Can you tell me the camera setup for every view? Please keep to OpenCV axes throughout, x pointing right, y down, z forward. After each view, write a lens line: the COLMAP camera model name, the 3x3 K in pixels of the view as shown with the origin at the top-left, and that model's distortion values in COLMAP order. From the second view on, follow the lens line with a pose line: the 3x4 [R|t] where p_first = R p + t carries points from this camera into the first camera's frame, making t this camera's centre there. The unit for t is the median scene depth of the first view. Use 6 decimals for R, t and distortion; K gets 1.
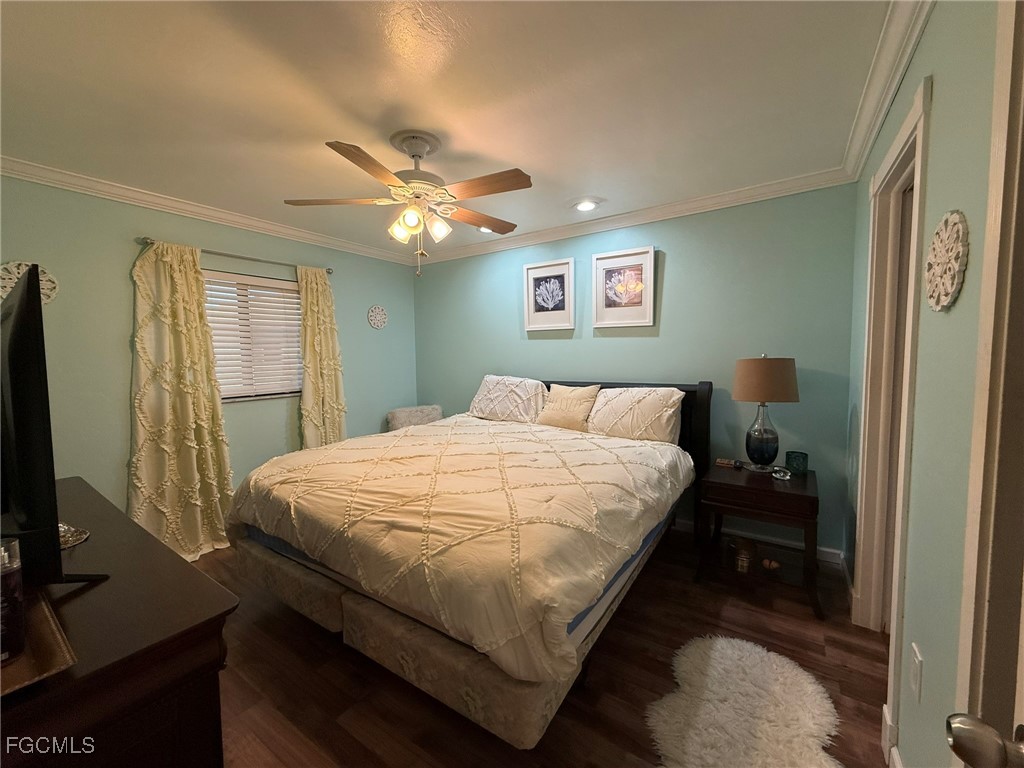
lens RADIAL K [[409.9, 0, 505.0], [0, 409.9, 379.9], [0, 0, 1]] dist [-0.002557, 0.001147]
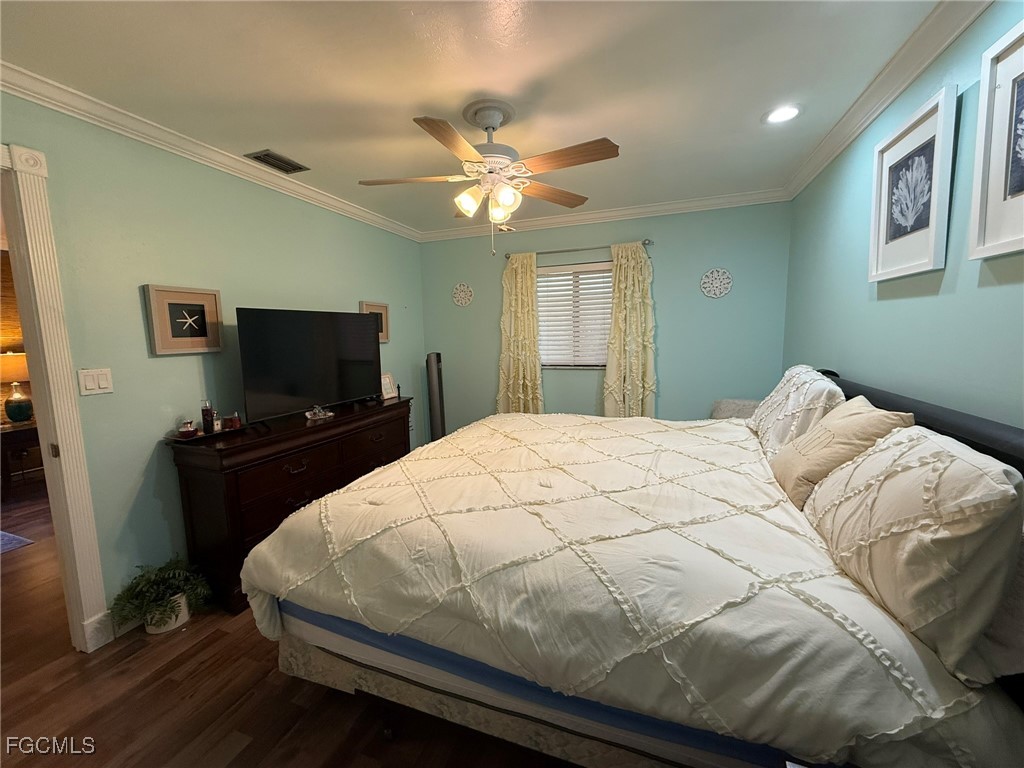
lens RADIAL K [[409.9, 0, 512.0], [0, 409.9, 379.9], [0, 0, 1]] dist [-0.002557, 0.001147]
pose [[0.241729, 0.117632, -0.963187, 0.467188], [-0.043147, 0.992946, 0.110438, -0.041716], [0.969384, 0.014863, 0.245099, 0.489404]]
